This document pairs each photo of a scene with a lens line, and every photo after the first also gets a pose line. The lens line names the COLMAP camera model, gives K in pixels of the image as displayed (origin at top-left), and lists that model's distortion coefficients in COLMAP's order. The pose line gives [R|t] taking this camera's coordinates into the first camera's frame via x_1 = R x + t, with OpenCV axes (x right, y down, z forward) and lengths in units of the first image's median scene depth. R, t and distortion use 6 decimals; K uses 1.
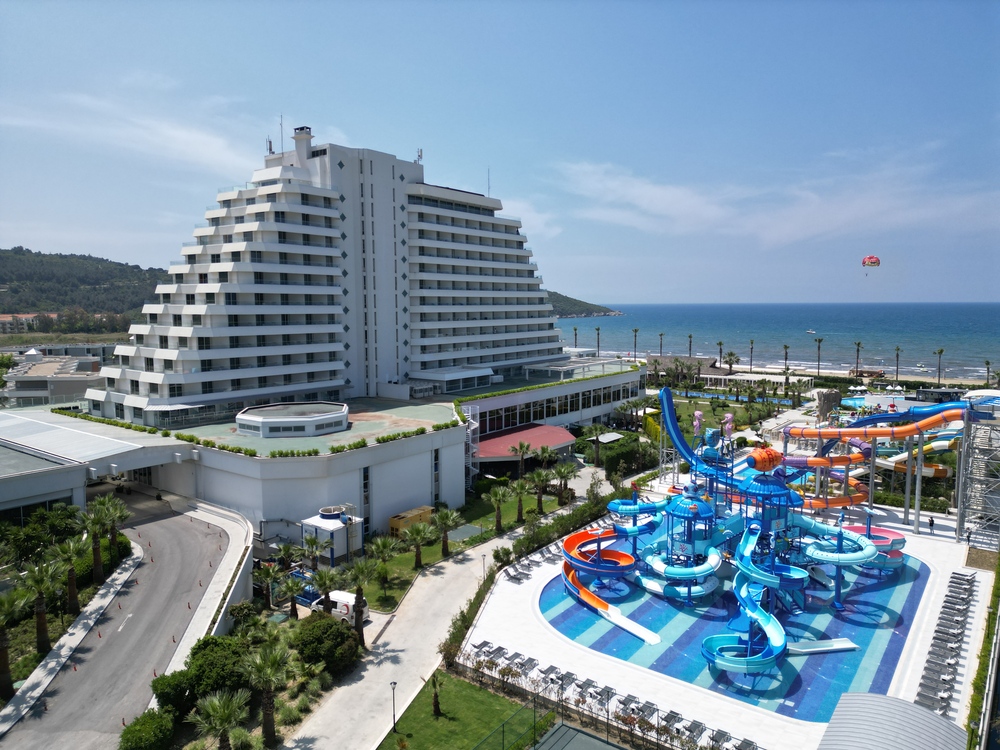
lens RADIAL K [[696.5, 0, 498.4], [0, 696.5, 375.8], [0, 0, 1]] dist [0.072536, -0.063053]
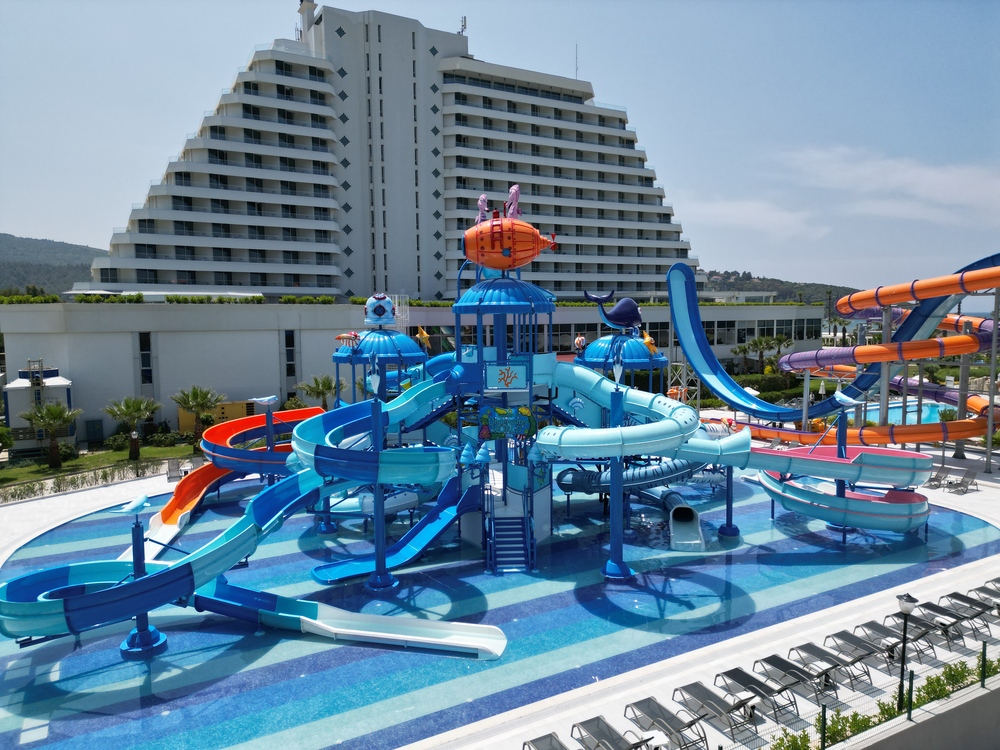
lens RADIAL K [[696.5, 0, 501.0], [0, 696.5, 375.1], [0, 0, 1]] dist [0.072536, -0.063053]
pose [[0.912848, 0.028251, -0.407321, 0.410004], [-0.036576, 0.999251, -0.012665, 0.152840], [0.406658, 0.026460, 0.913197, 0.417275]]
